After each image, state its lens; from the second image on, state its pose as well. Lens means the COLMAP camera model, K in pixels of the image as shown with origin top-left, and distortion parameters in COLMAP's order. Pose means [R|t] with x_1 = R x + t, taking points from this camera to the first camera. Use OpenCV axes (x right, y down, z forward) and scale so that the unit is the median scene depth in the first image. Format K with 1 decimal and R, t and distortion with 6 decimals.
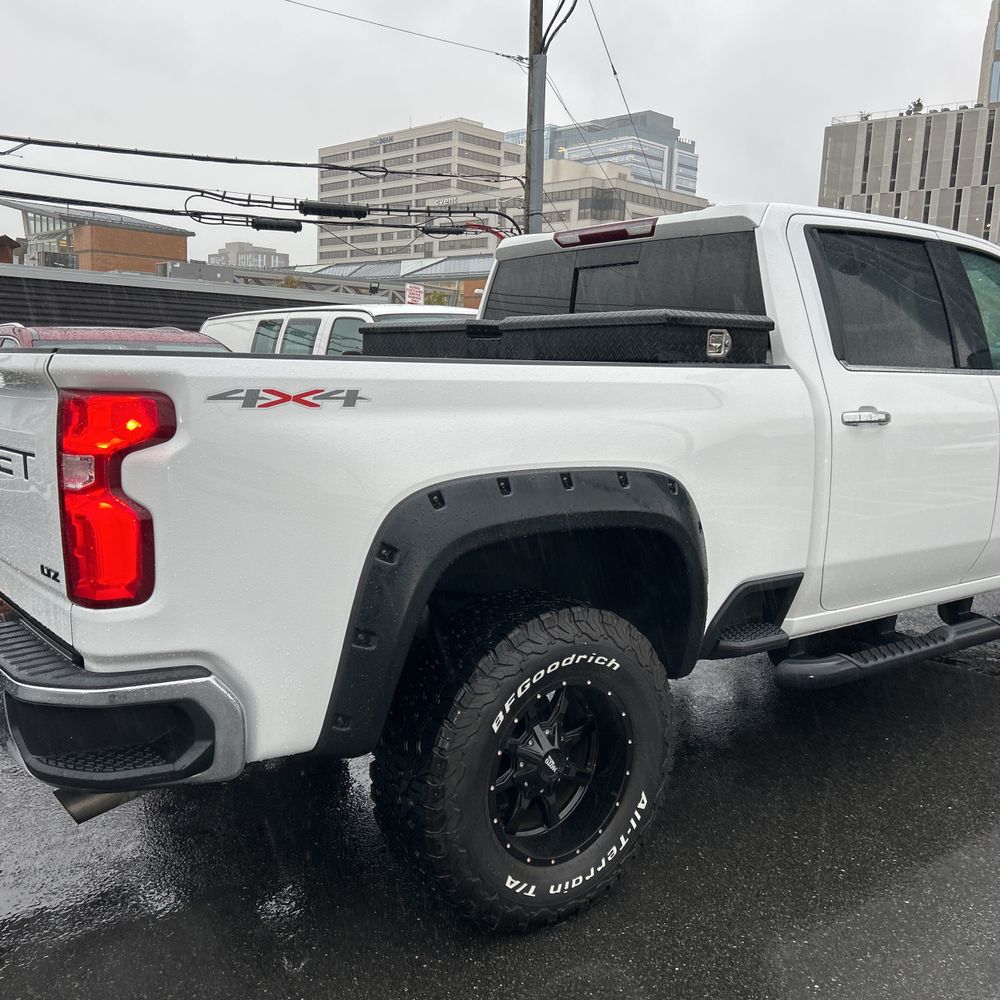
lens RADIAL K [[1005.8, 0, 486.9], [0, 1005.8, 504.8], [0, 0, 1]] dist [0.026615, 0.000000]
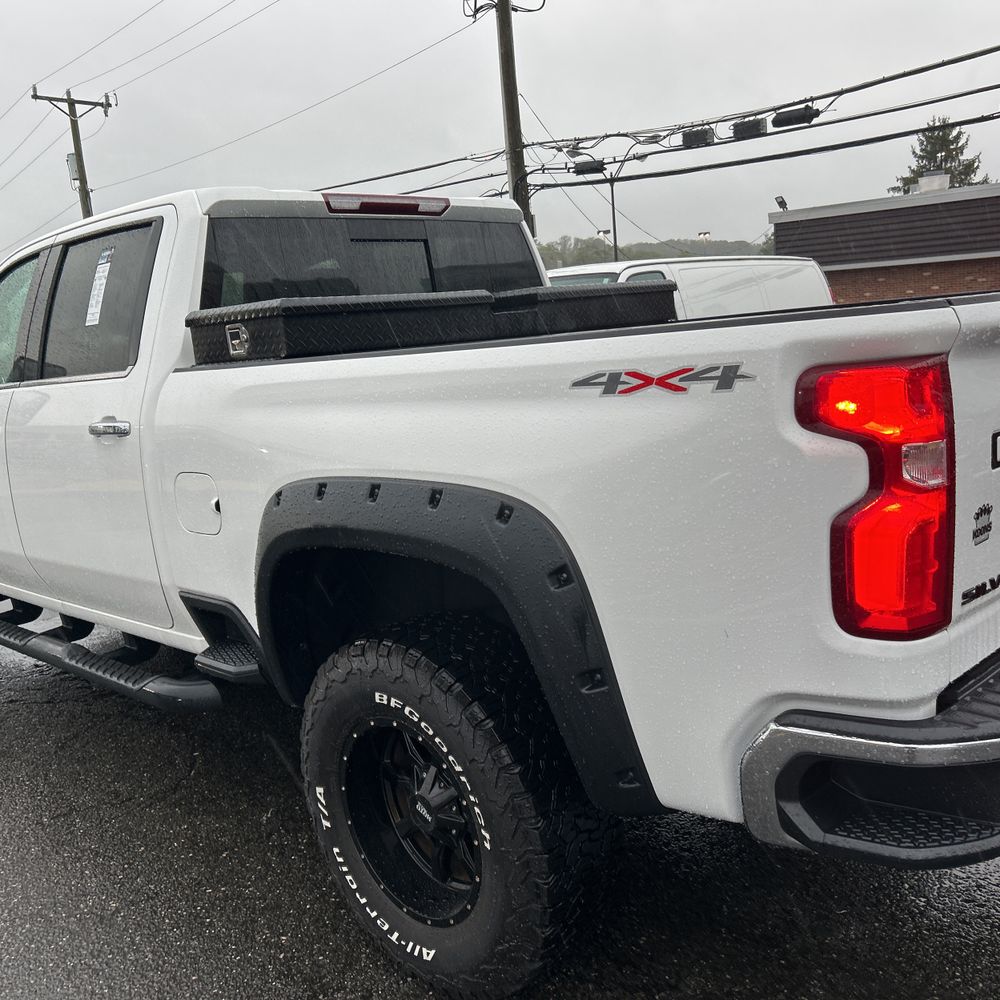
lens RADIAL K [[1005.8, 0, 502.8], [0, 1005.8, 508.5], [0, 0, 1]] dist [0.026615, 0.000000]
pose [[0.161192, 0.151656, -0.975201, 0.506838], [-0.050790, 0.988088, 0.145265, -0.057521], [0.985615, 0.026115, 0.166975, 0.425164]]
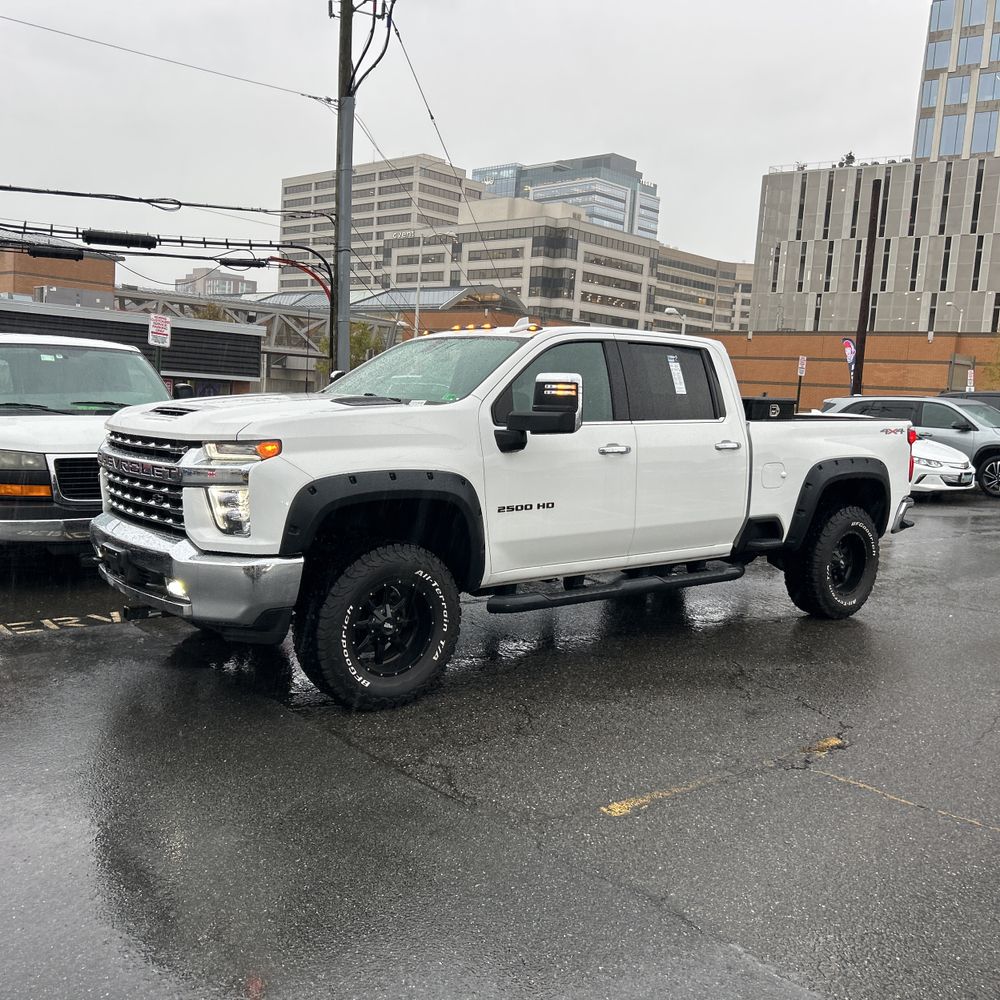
lens RADIAL K [[1005.8, 0, 500.1], [0, 1005.8, 494.2], [0, 0, 1]] dist [0.026615, 0.000000]
pose [[0.998898, 0.020362, 0.042280, 0.196682], [-0.018578, 0.998938, -0.042169, -0.002779], [-0.043094, 0.041338, 0.998215, -0.015496]]
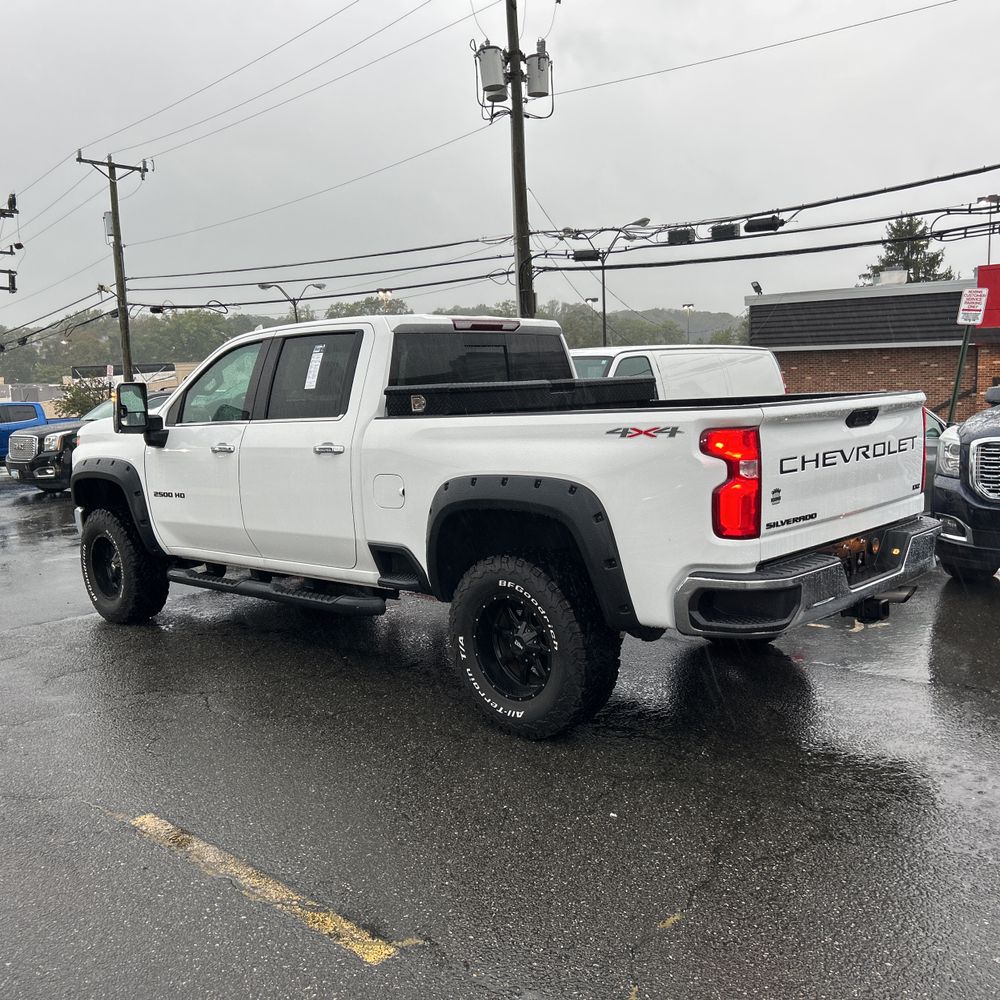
lens RADIAL K [[1005.8, 0, 502.8], [0, 1005.8, 508.9], [0, 0, 1]] dist [0.026615, 0.000000]
pose [[0.176744, 0.103671, -0.978782, 0.643446], [-0.095009, 0.991591, 0.087871, -0.056019], [0.979661, 0.077462, 0.185107, 0.379622]]
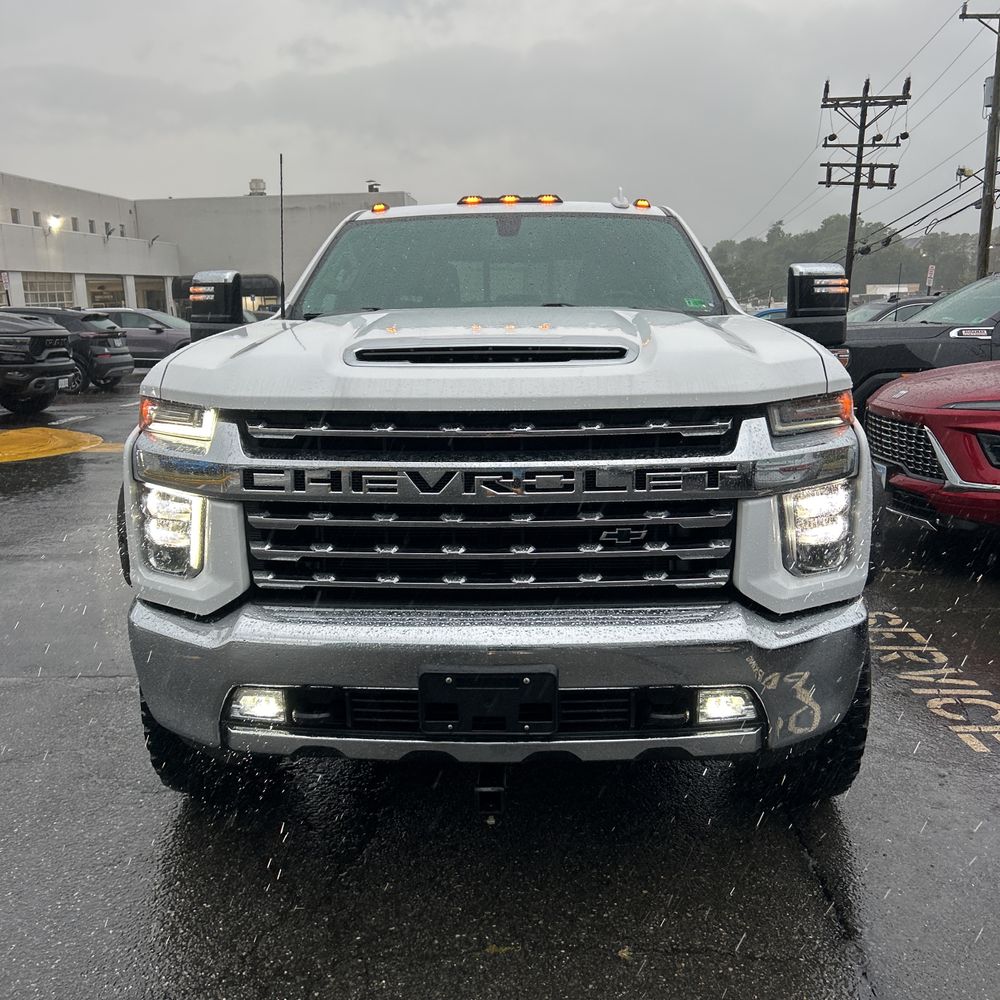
lens RADIAL K [[1005.8, 0, 506.6], [0, 1005.8, 488.9], [0, 0, 1]] dist [0.026615, 0.000000]
pose [[-0.625865, 0.127268, -0.769478, 0.319557], [-0.106940, 0.963275, 0.246302, -0.066559], [0.772565, 0.236440, -0.589270, 0.467469]]
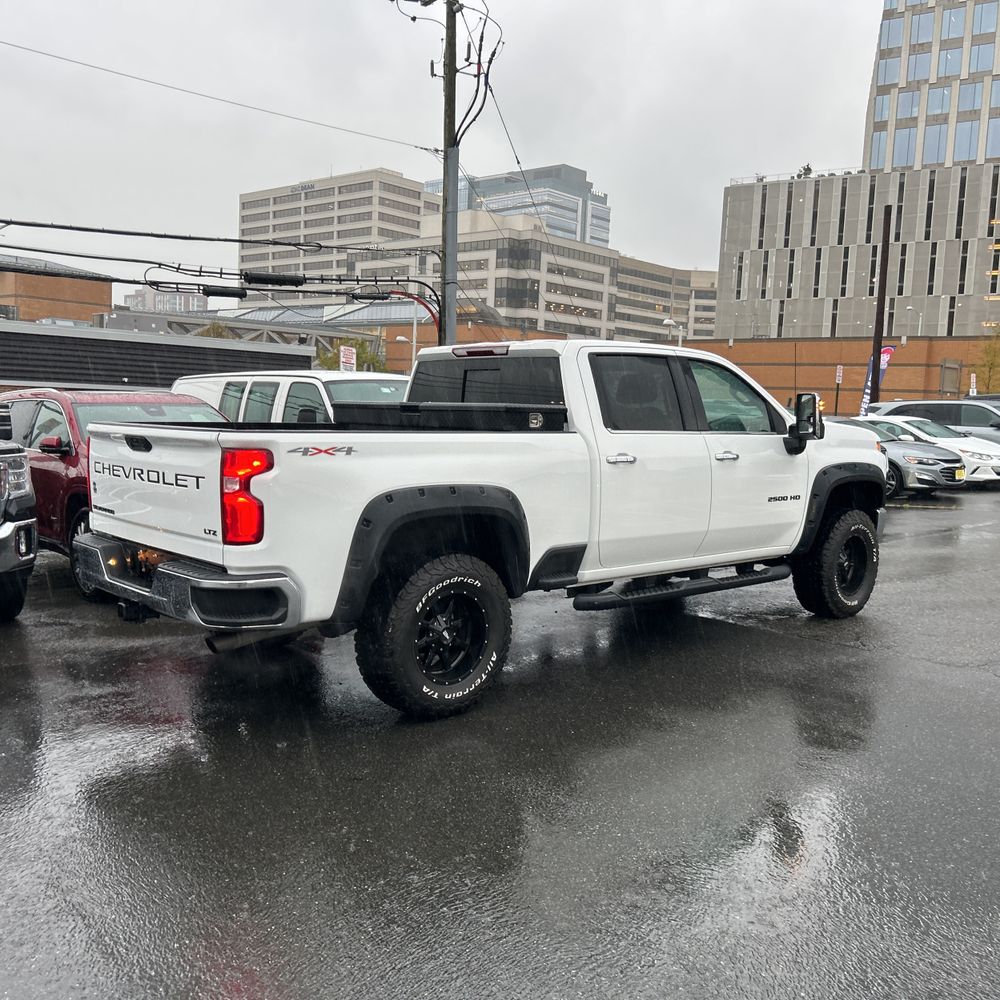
lens RADIAL K [[1005.8, 0, 492.7], [0, 1005.8, 494.2], [0, 0, 1]] dist [0.026615, 0.000000]
pose [[0.996506, -0.005599, 0.083337, -0.001274], [0.009856, 0.998663, -0.050753, 0.013342], [-0.082941, 0.051397, 0.995228, -0.157446]]
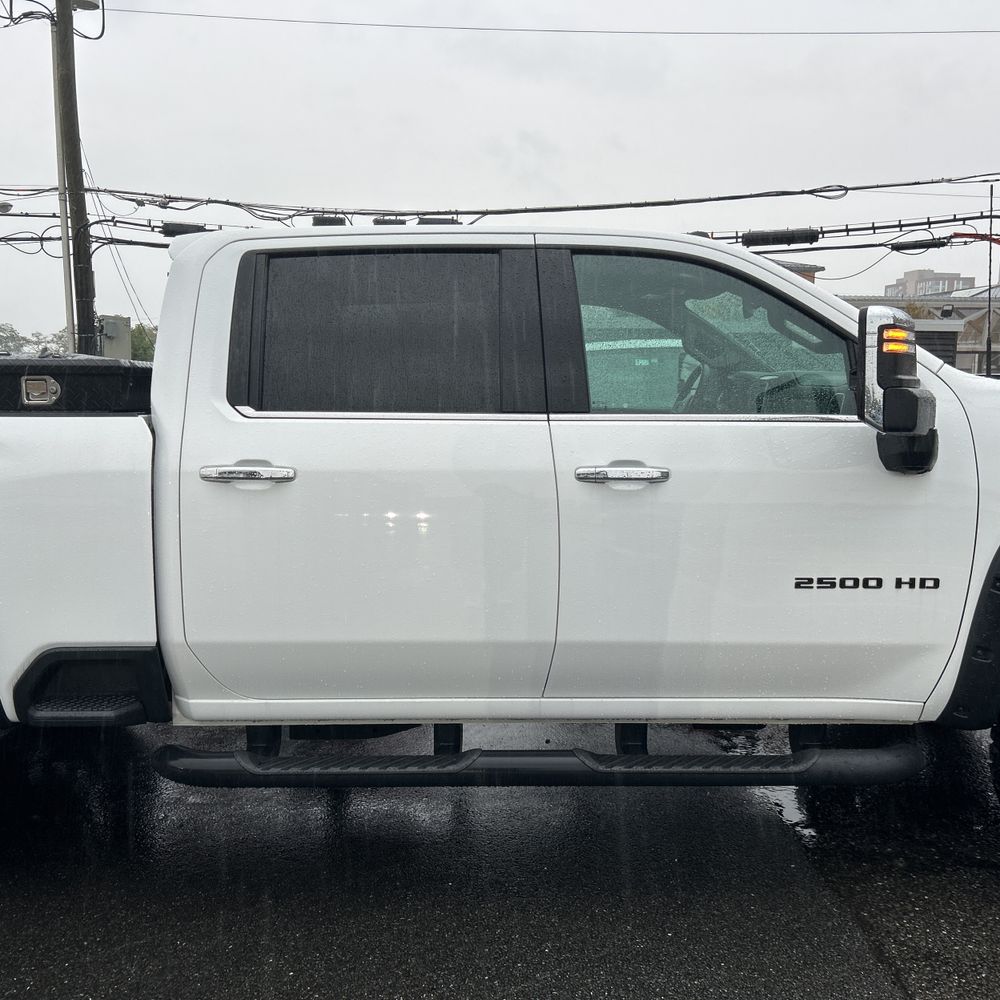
lens RADIAL K [[1005.8, 0, 494.6], [0, 1005.8, 497.0], [0, 0, 1]] dist [0.026615, 0.000000]
pose [[0.804669, 0.039732, -0.592393, 0.212266], [-0.064273, 0.997724, -0.020387, -0.012777], [0.590235, 0.054479, 0.805391, 0.091926]]
